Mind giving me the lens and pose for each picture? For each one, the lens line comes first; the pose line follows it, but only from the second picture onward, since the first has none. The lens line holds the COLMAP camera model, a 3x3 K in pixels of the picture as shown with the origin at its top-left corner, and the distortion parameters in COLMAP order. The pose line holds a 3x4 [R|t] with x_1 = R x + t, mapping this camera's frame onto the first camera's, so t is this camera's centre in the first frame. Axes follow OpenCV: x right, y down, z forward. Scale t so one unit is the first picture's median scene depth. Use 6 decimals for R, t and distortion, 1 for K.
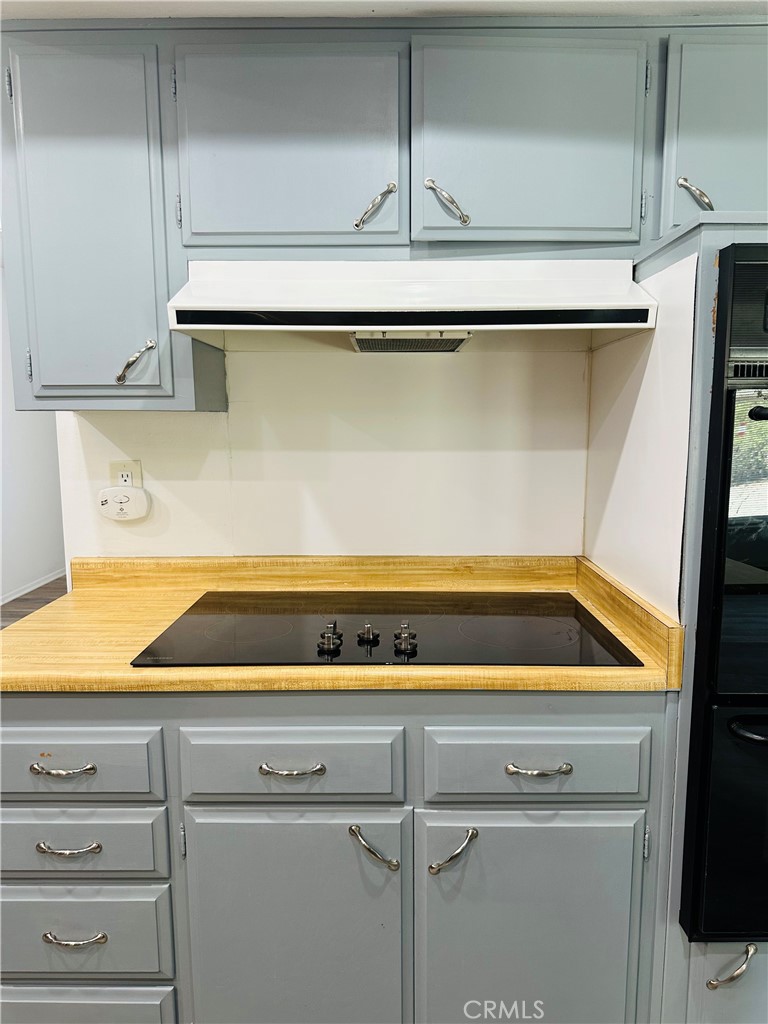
lens RADIAL K [[715.2, 0, 382.6], [0, 715.2, 512.8], [0, 0, 1]] dist [0.010950, -0.028599]
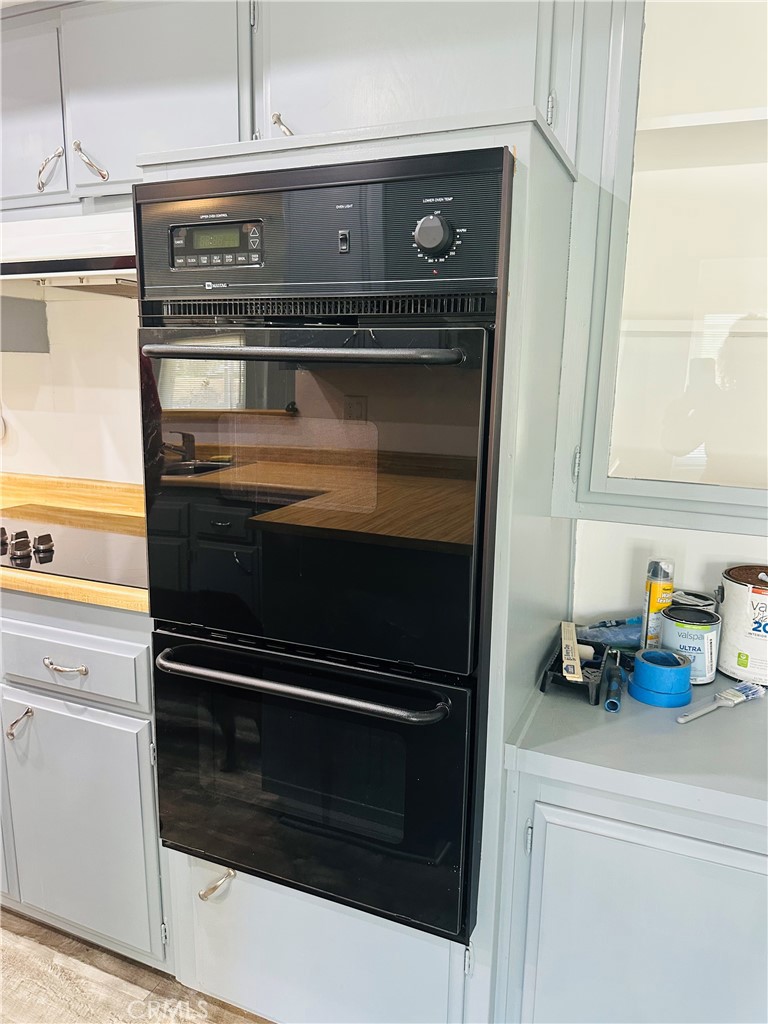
lens RADIAL K [[715.2, 0, 382.0], [0, 715.2, 515.5], [0, 0, 1]] dist [0.010950, -0.028599]
pose [[0.927630, 0.094738, -0.361286, 0.738807], [-0.073042, 0.994633, 0.073276, -0.001973], [0.366289, -0.041584, 0.929571, 0.089628]]
